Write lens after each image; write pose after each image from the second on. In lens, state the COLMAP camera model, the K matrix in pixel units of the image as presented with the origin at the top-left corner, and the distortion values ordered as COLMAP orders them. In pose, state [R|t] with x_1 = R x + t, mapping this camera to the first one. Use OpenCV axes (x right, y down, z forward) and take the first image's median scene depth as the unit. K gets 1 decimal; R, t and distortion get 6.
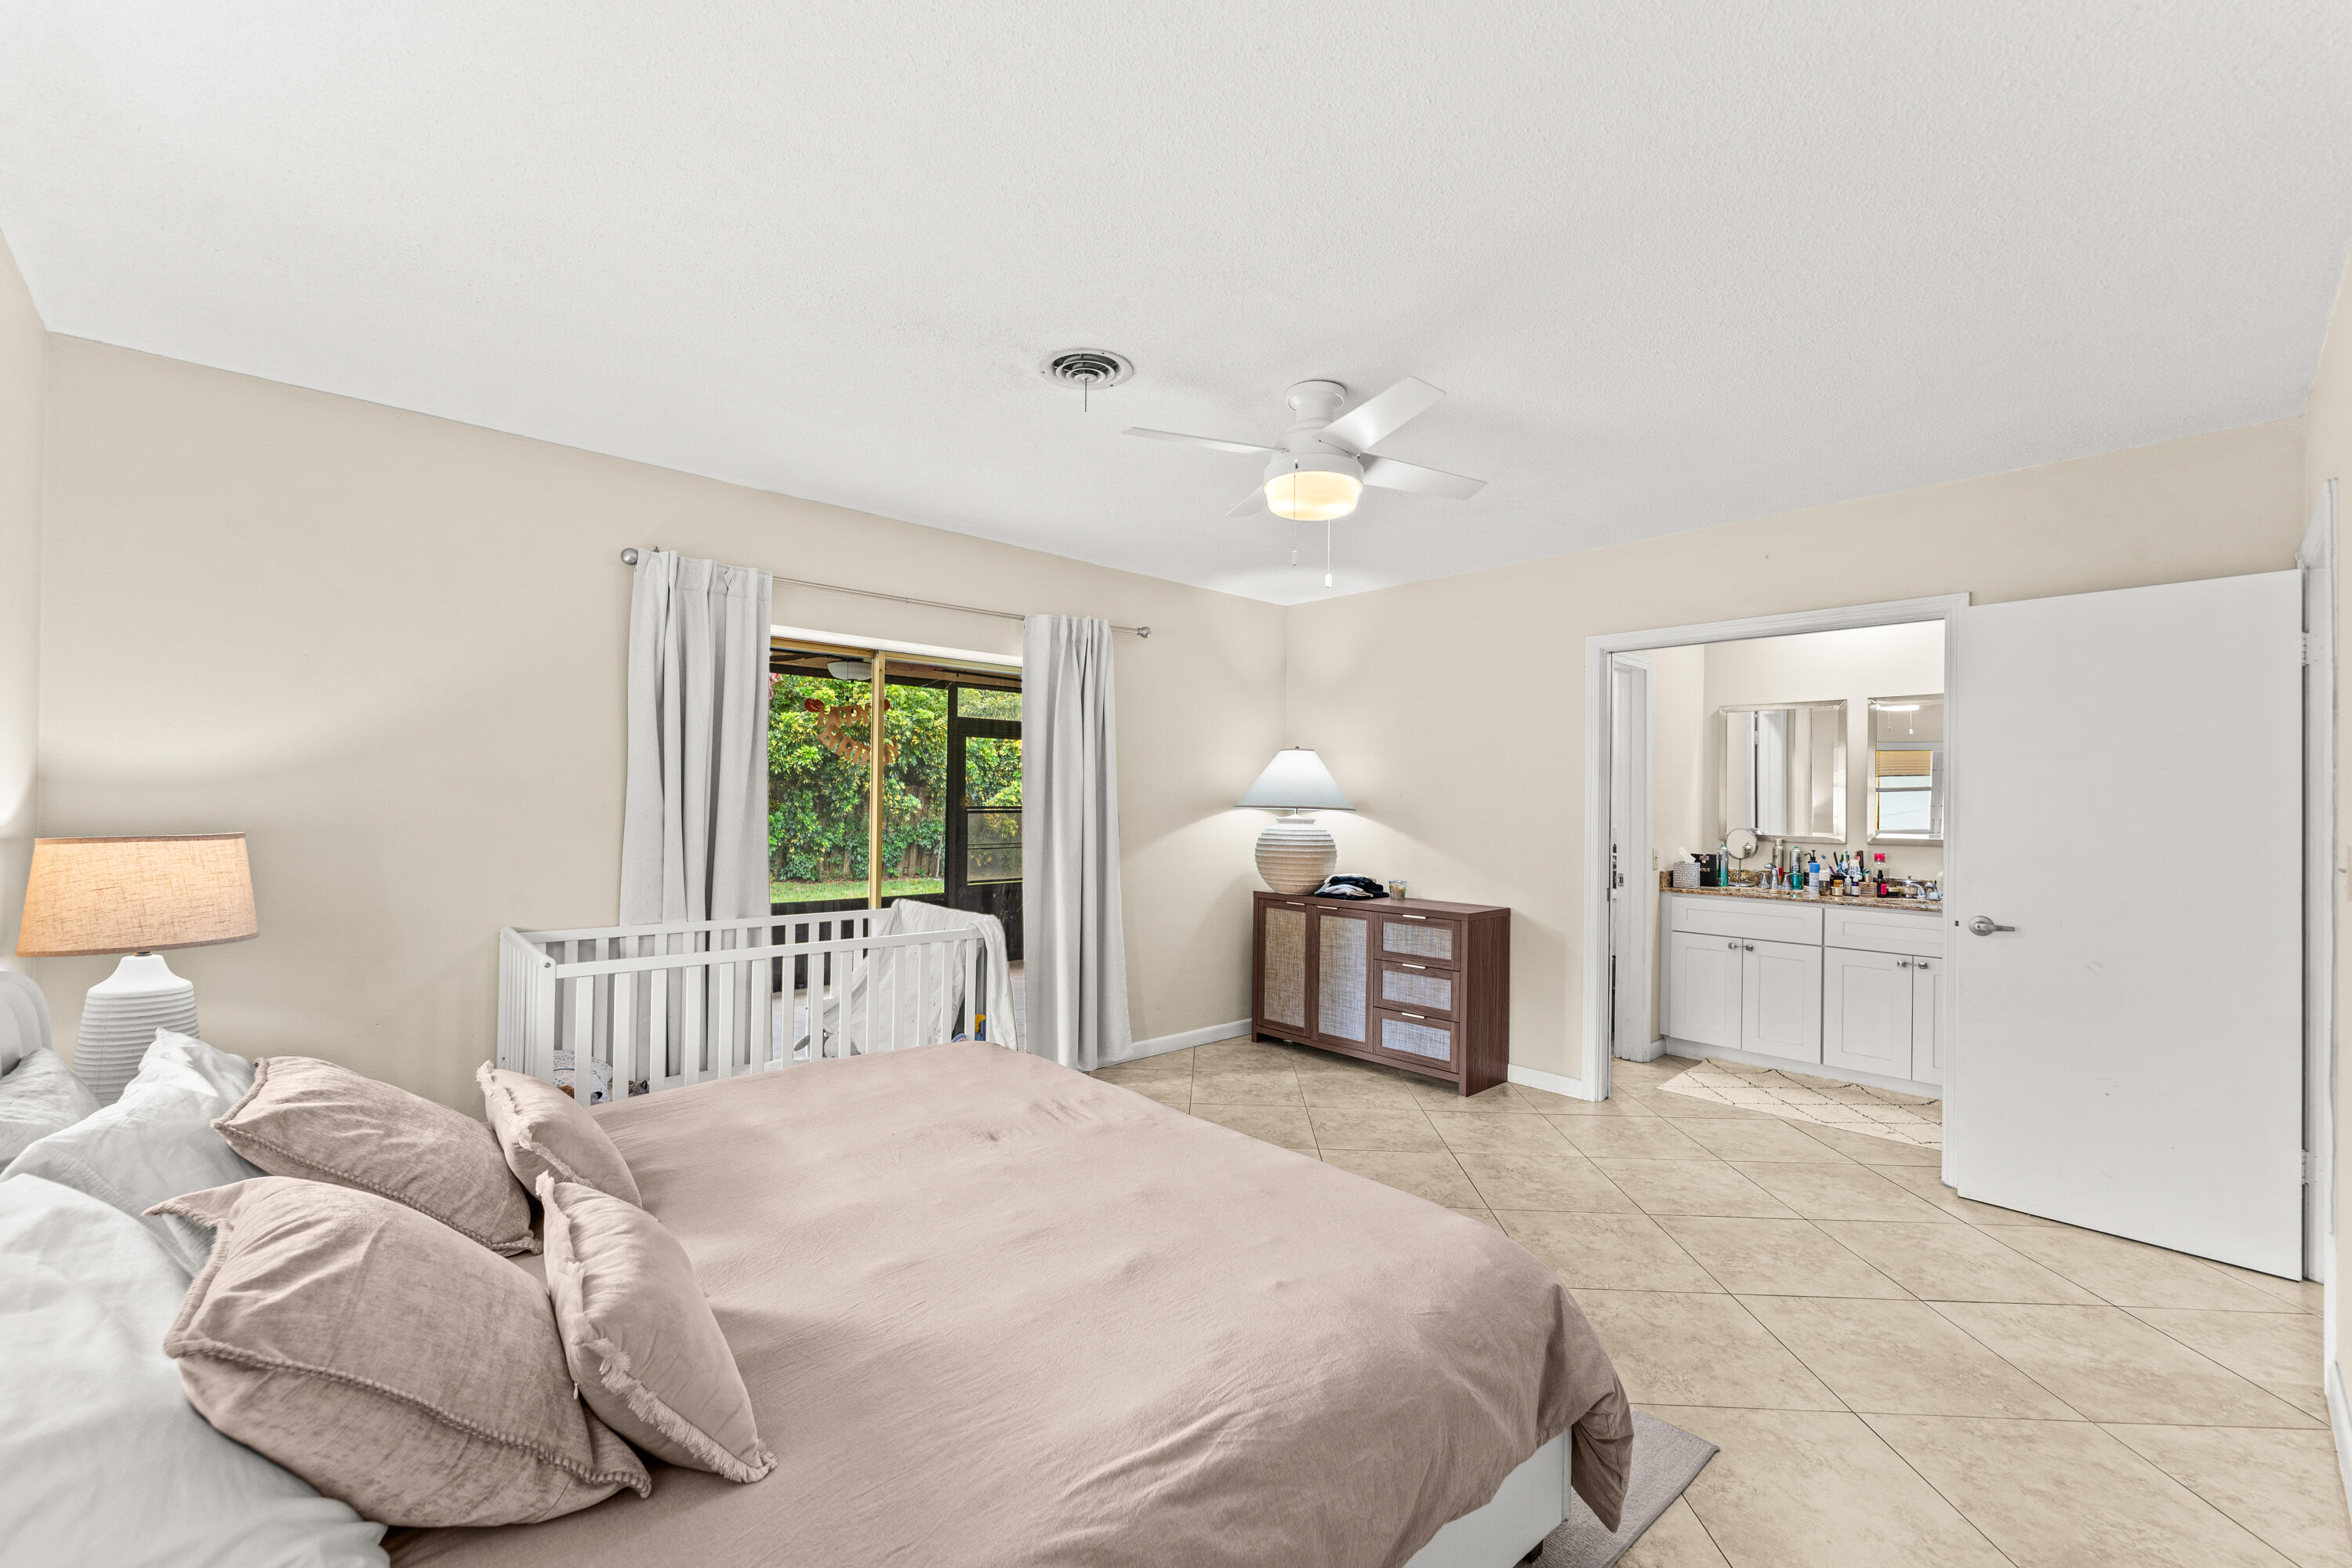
lens RADIAL K [[962.6, 0, 1199.2], [0, 962.6, 793.2], [0, 0, 1]] dist [-0.002671, -0.000625]
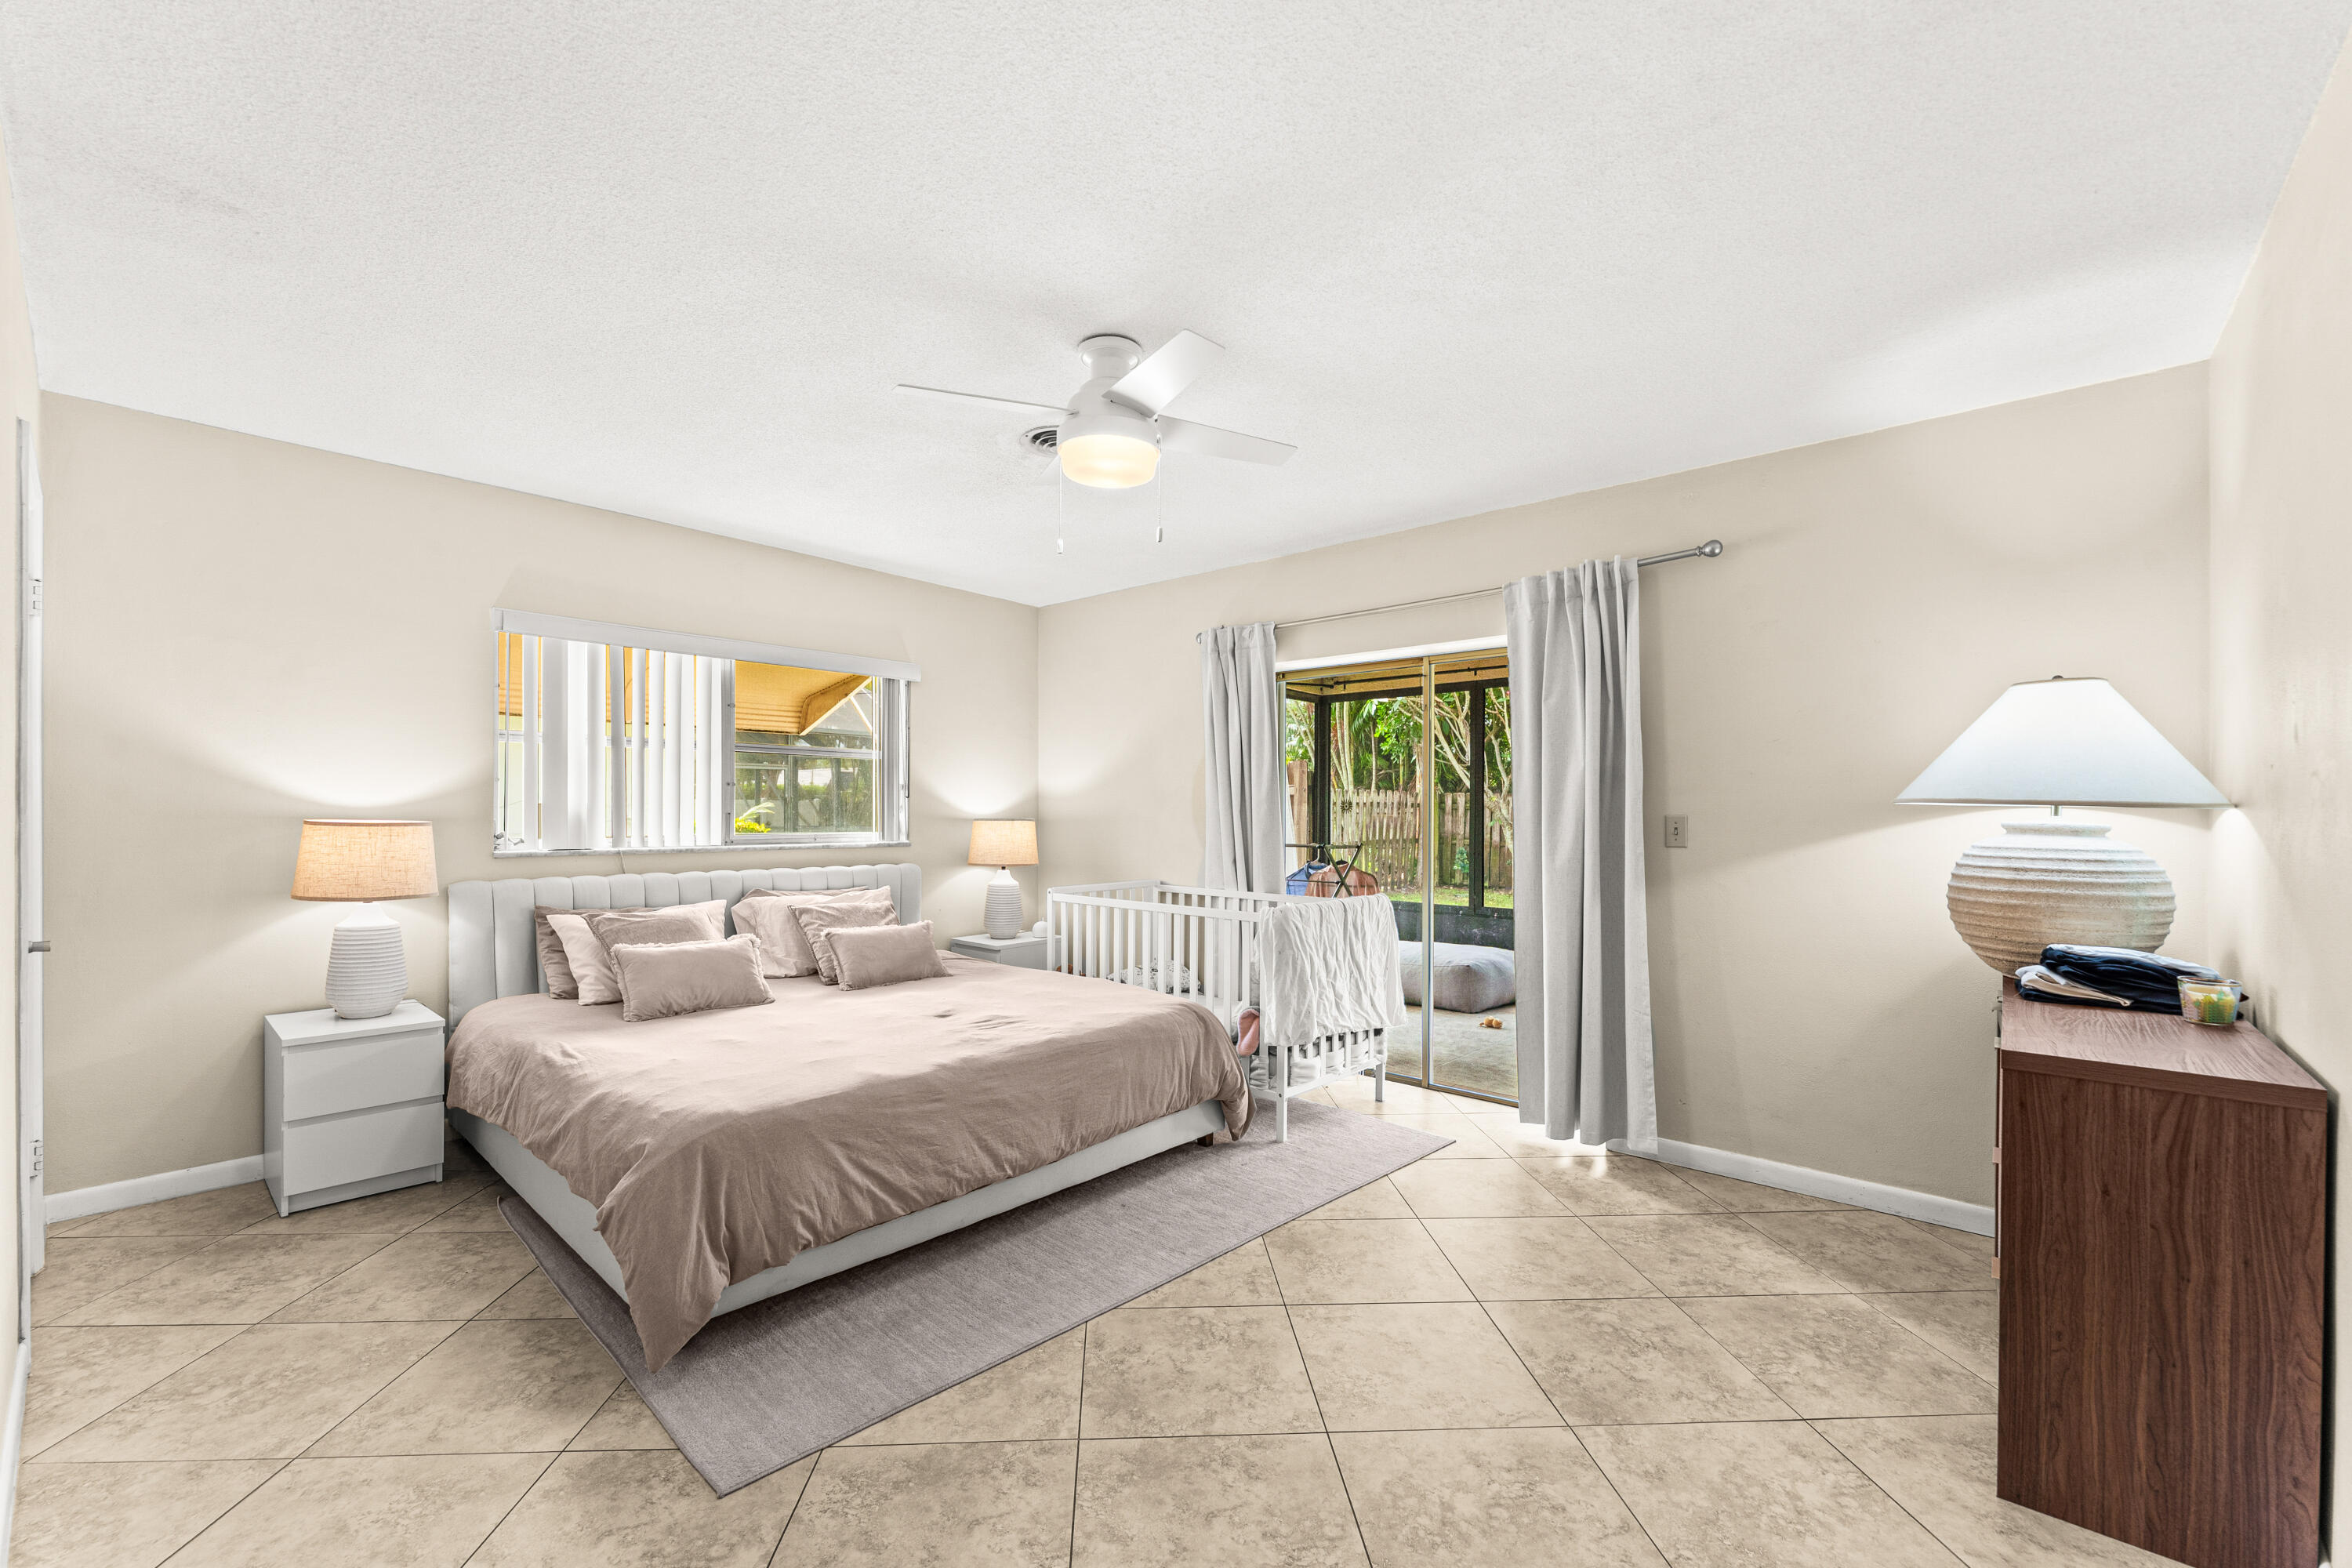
lens RADIAL K [[962.6, 0, 1126.8], [0, 962.6, 809.8], [0, 0, 1]] dist [-0.002671, -0.000625]
pose [[0.064792, -0.009137, -0.997857, 0.647248], [0.003647, 0.999954, -0.008919, 0.023215], [0.997892, -0.003061, 0.064822, 0.584877]]
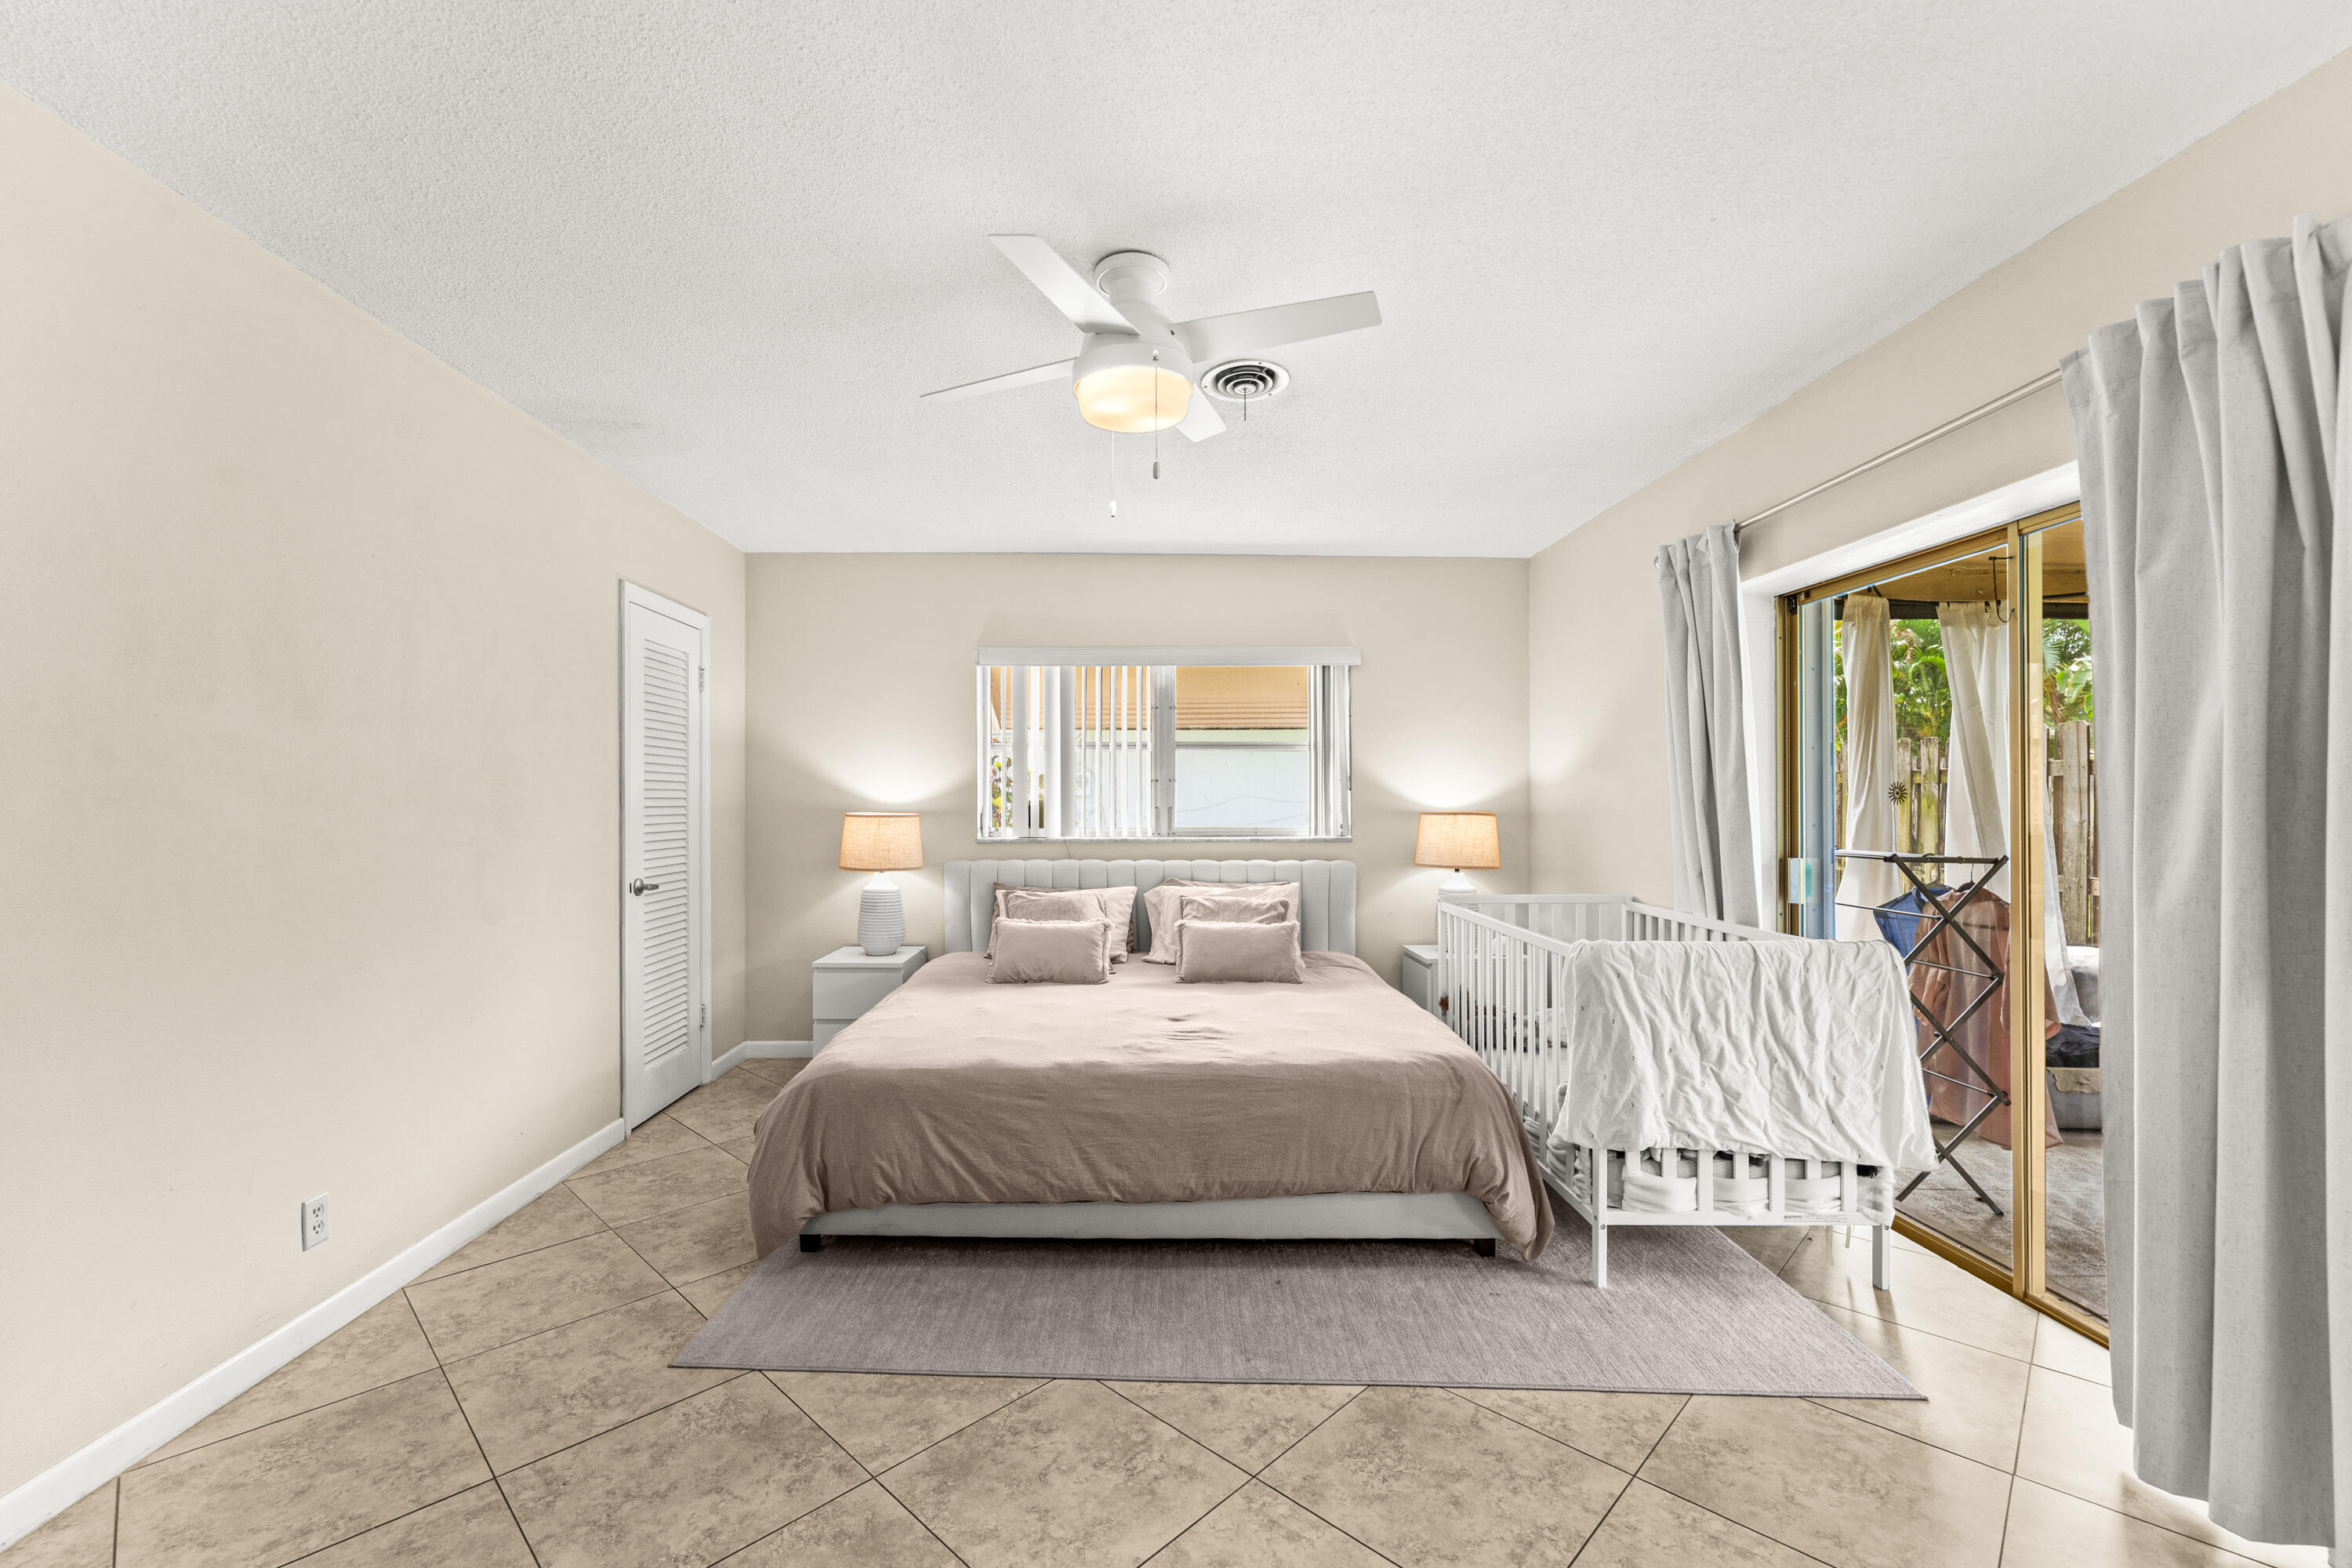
lens RADIAL K [[962.6, 0, 1161.5], [0, 962.6, 794.7], [0, 0, 1]] dist [-0.002671, -0.000625]
pose [[-0.684841, -0.013648, -0.728565, 0.421803], [0.001963, 0.999786, -0.020574, 0.024333], [0.728690, -0.015520, -0.684668, 0.967425]]
